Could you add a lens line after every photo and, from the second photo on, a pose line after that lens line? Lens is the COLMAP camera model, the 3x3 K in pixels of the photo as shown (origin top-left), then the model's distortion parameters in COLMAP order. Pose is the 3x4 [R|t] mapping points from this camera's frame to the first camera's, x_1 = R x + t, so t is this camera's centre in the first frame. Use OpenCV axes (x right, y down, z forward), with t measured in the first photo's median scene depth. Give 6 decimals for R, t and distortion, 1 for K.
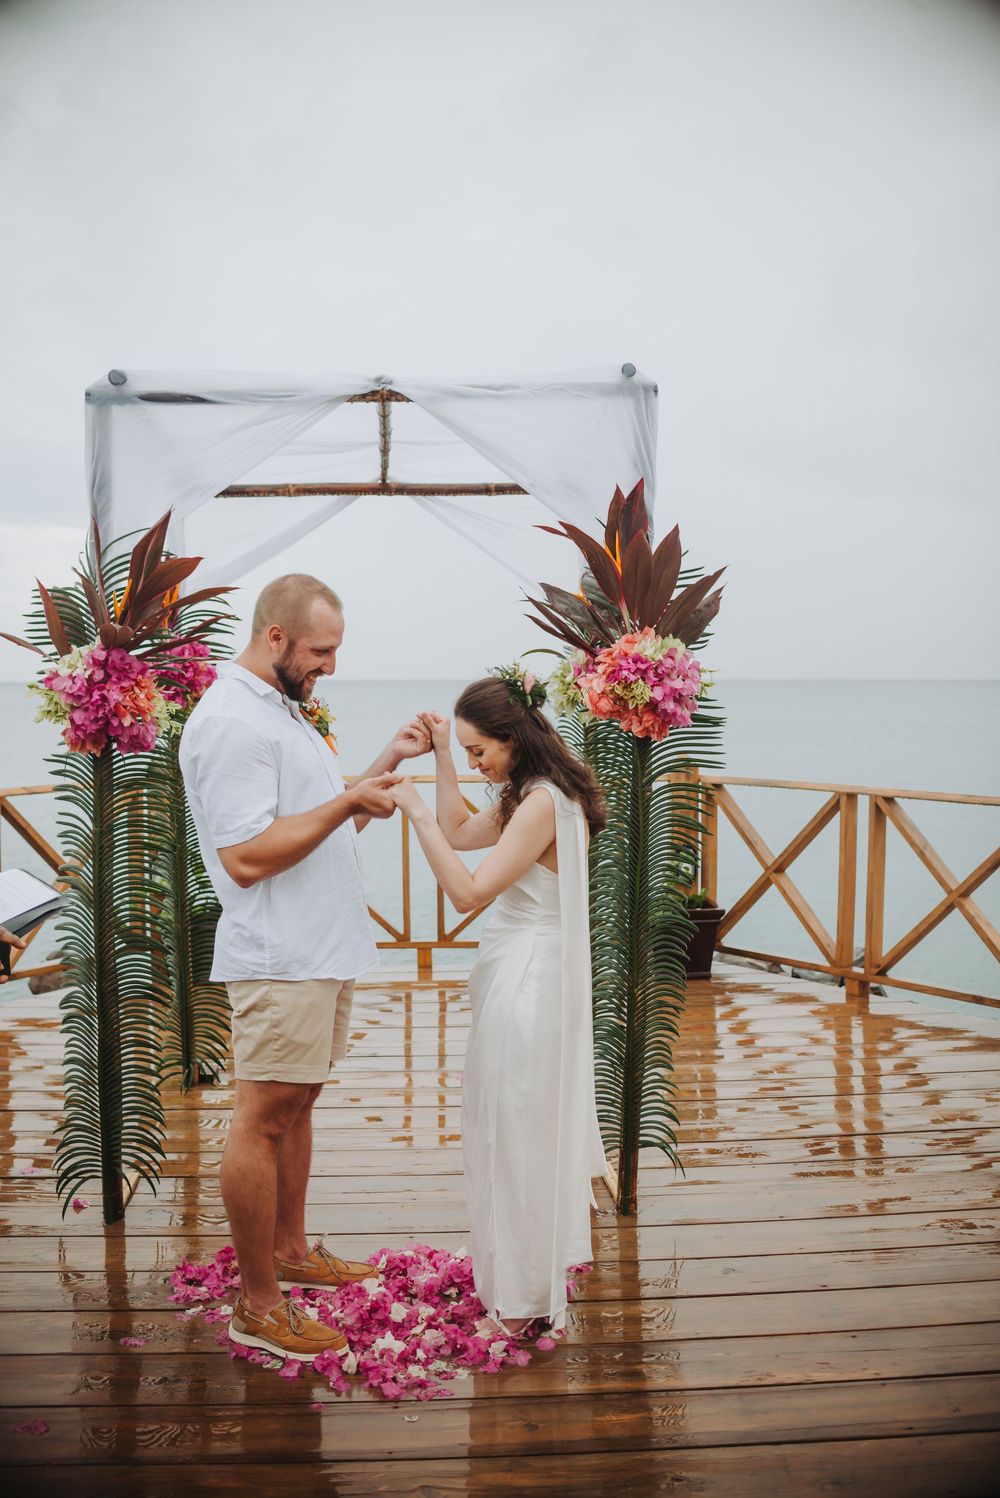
lens RADIAL K [[1538.6, 0, 501.7], [0, 1538.6, 763.2], [0, 0, 1]] dist [-0.115931, 0.000000]
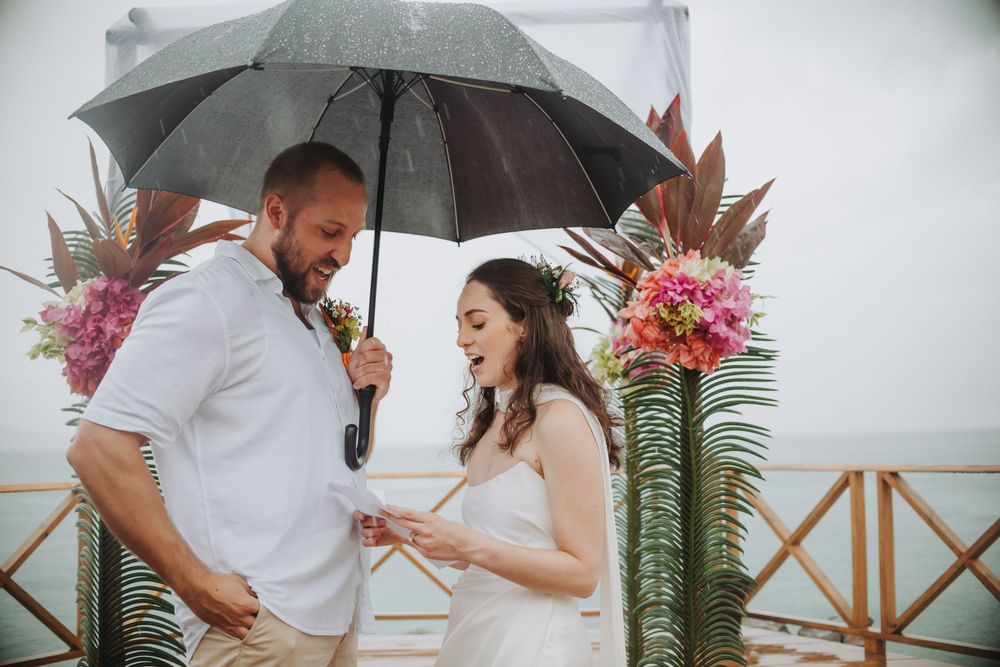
lens RADIAL K [[1027.1, 0, 489.2], [0, 1027.1, 329.9], [0, 0, 1]] dist [-0.115931, 0.000000]
pose [[0.997469, -0.027913, -0.065389, 0.012340], [0.017021, 0.986716, -0.161559, 0.056042], [0.069030, 0.160037, 0.984694, 0.392959]]
